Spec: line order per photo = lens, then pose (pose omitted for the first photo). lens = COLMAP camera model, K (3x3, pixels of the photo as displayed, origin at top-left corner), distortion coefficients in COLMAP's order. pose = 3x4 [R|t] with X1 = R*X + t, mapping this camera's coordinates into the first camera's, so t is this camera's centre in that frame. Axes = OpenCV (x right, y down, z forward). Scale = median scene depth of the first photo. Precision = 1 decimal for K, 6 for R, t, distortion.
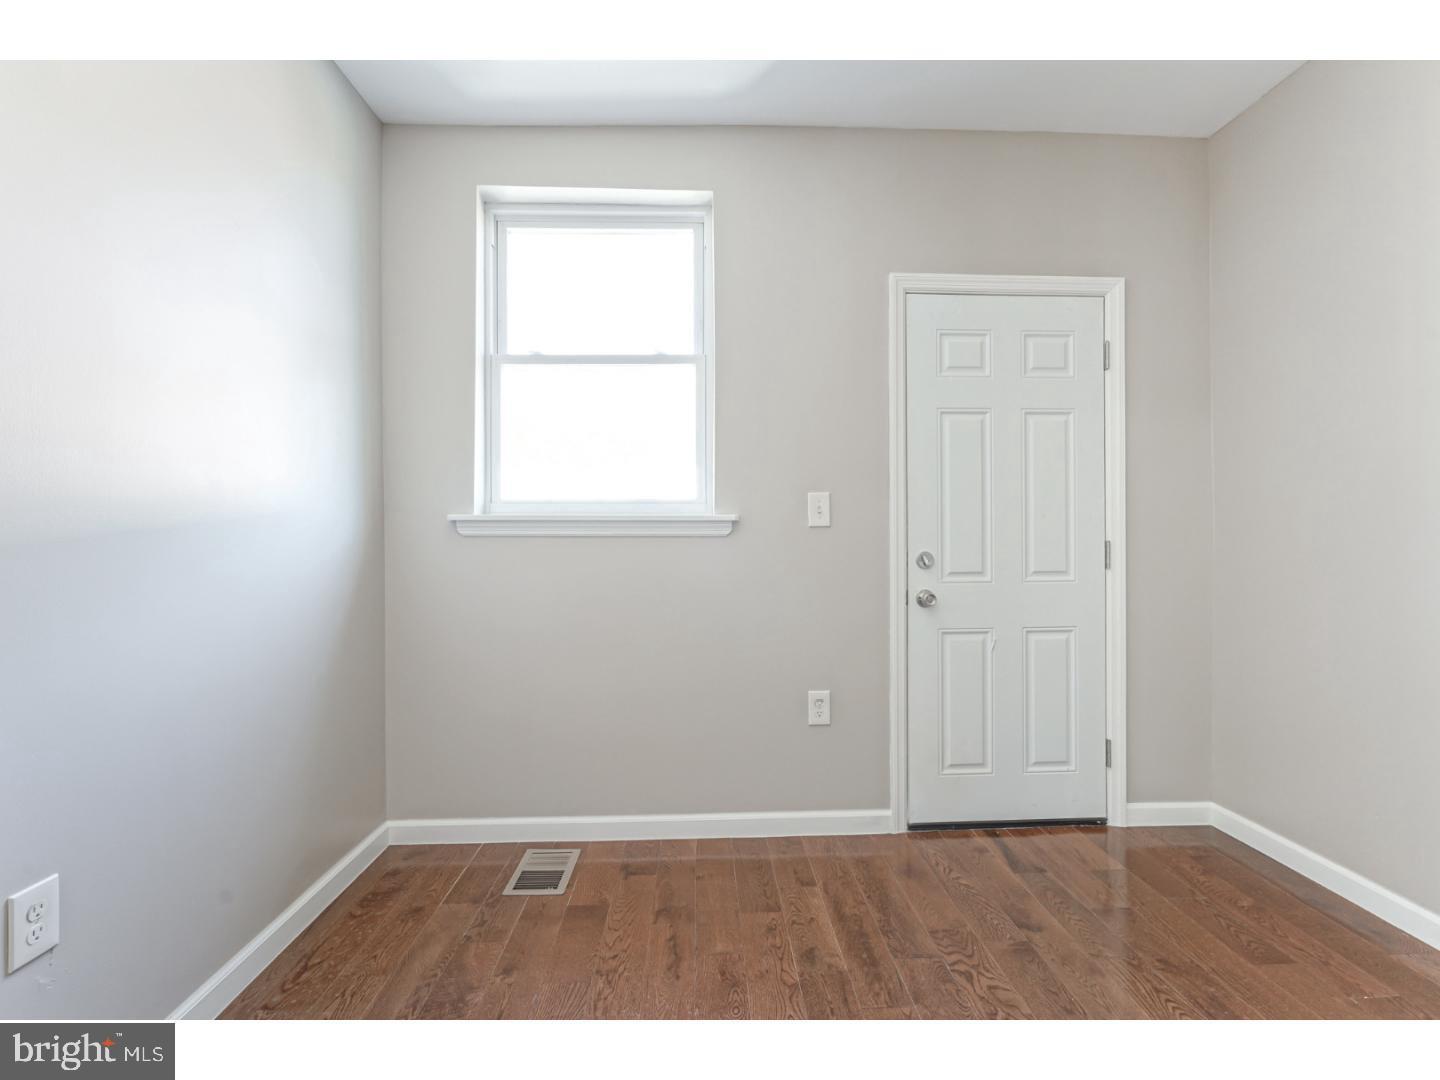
lens RADIAL K [[655.2, 0, 708.5], [0, 655.2, 535.2], [0, 0, 1]] dist [-0.001588, 0.000225]
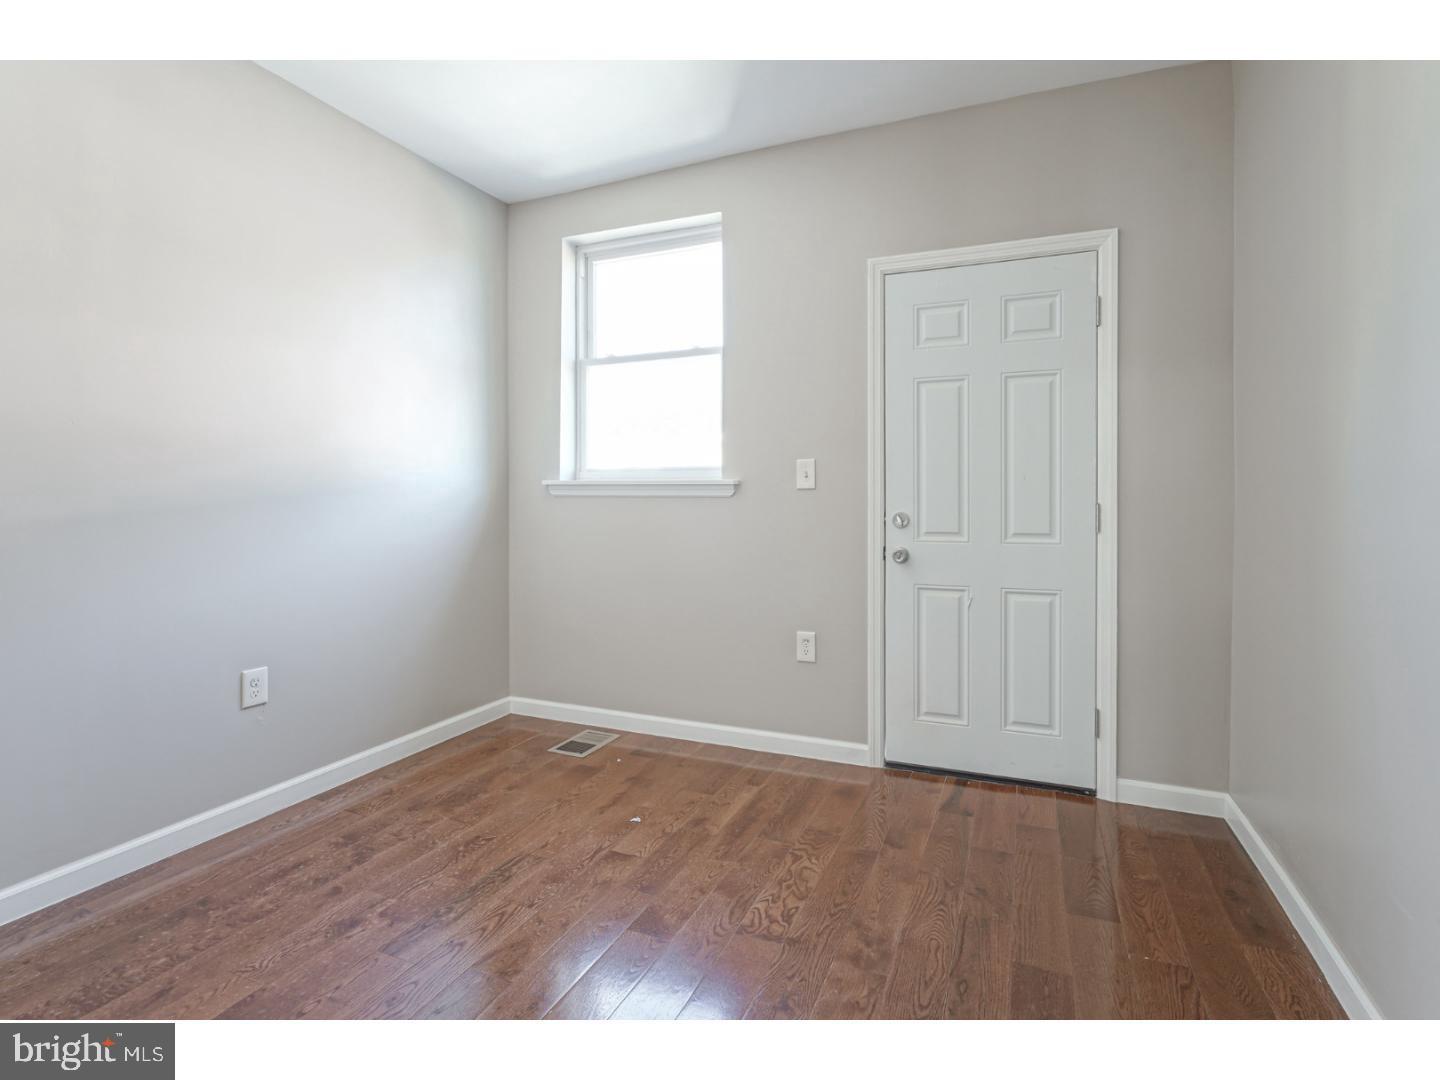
lens RADIAL K [[673.2, 0, 724.0], [0, 673.2, 496.5], [0, 0, 1]] dist [0.000551, -0.000016]
pose [[0.910623, 0.004500, -0.413214, 0.524470], [-0.002633, 0.999984, 0.005088, -0.005631], [0.413230, -0.003545, 0.910620, -0.133415]]
